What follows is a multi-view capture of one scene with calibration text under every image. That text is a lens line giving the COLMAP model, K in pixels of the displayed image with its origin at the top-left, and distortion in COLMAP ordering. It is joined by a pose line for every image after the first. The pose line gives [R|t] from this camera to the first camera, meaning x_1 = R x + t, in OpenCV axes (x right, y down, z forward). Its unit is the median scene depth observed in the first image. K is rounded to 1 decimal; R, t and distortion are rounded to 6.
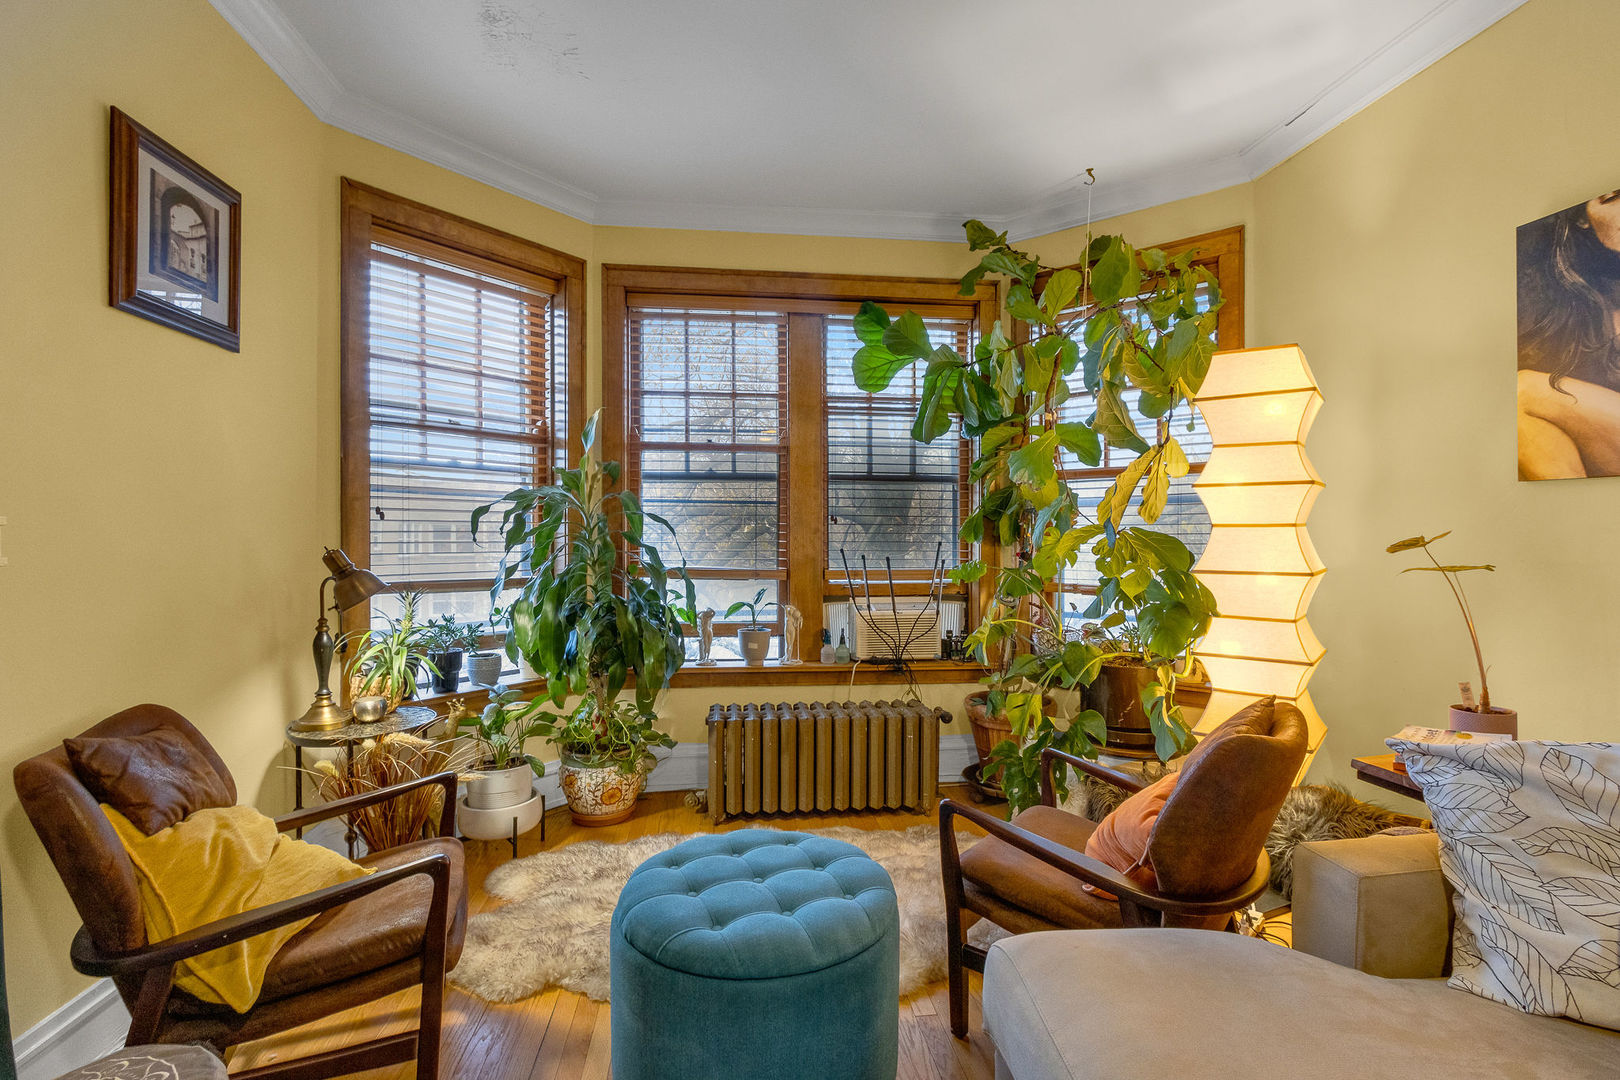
lens RADIAL K [[795.9, 0, 827.3], [0, 795.9, 545.1], [0, 0, 1]] dist [0.002764, 0.000714]
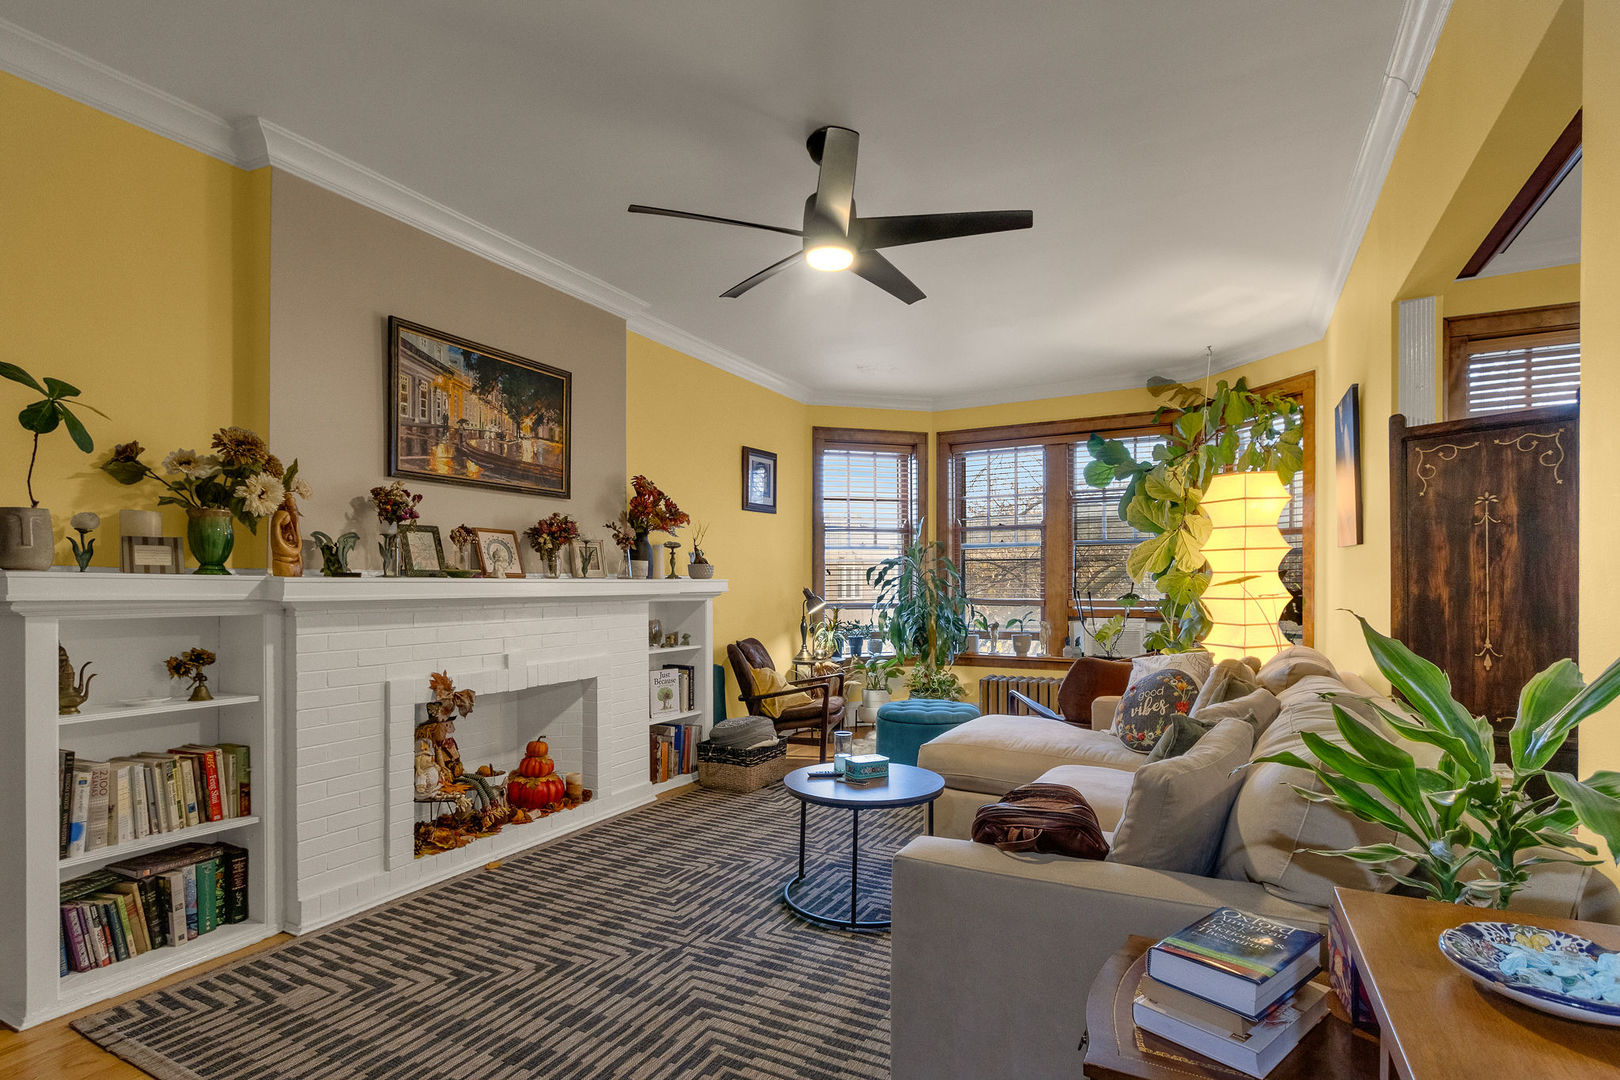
lens RADIAL K [[832.9, 0, 801.8], [0, 832.9, 592.6], [0, 0, 1]] dist [0.003953, 0.001104]
pose [[0.816590, -0.000813, -0.577218, 0.577407], [0.003852, 0.999984, 0.004041, 0.006101], [0.577206, -0.005523, 0.816580, -0.754291]]
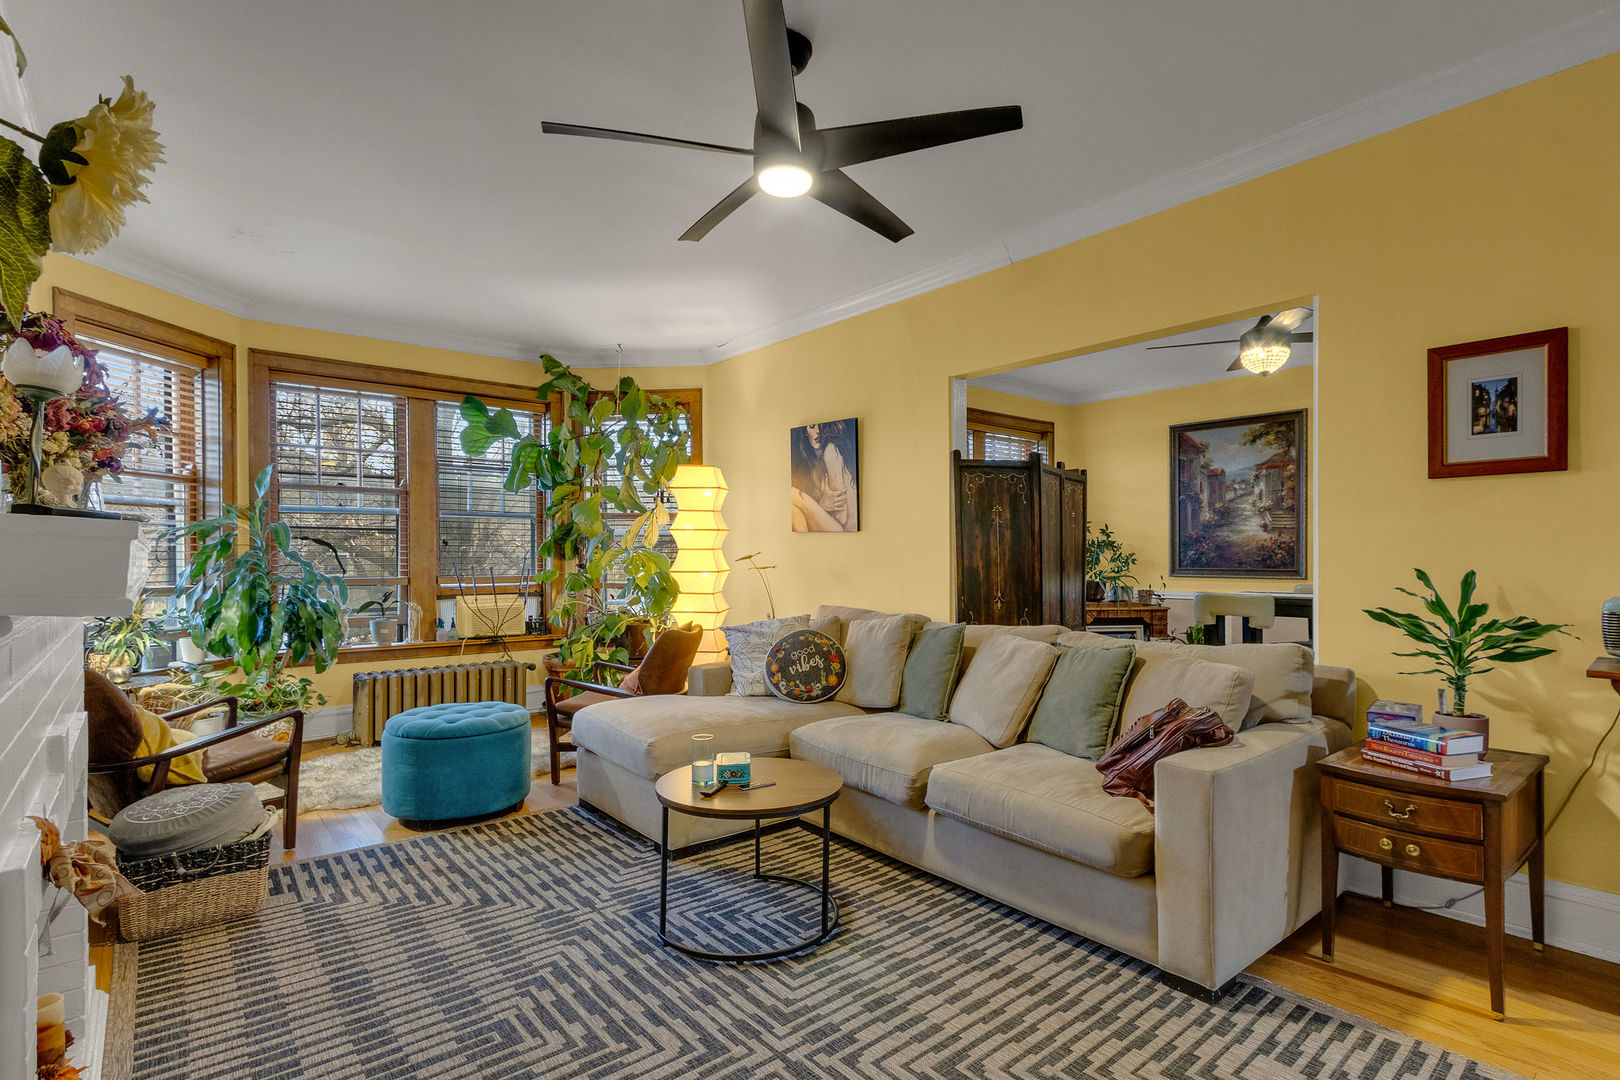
lens RADIAL K [[778.3, 0, 872.2], [0, 778.3, 557.3], [0, 0, 1]] dist [0.000560, 0.000148]
pose [[0.819411, -0.004946, 0.573185, -0.180498], [0.006947, 0.999975, -0.001302, 0.002022], [-0.573164, 0.005049, 0.819425, -0.655611]]
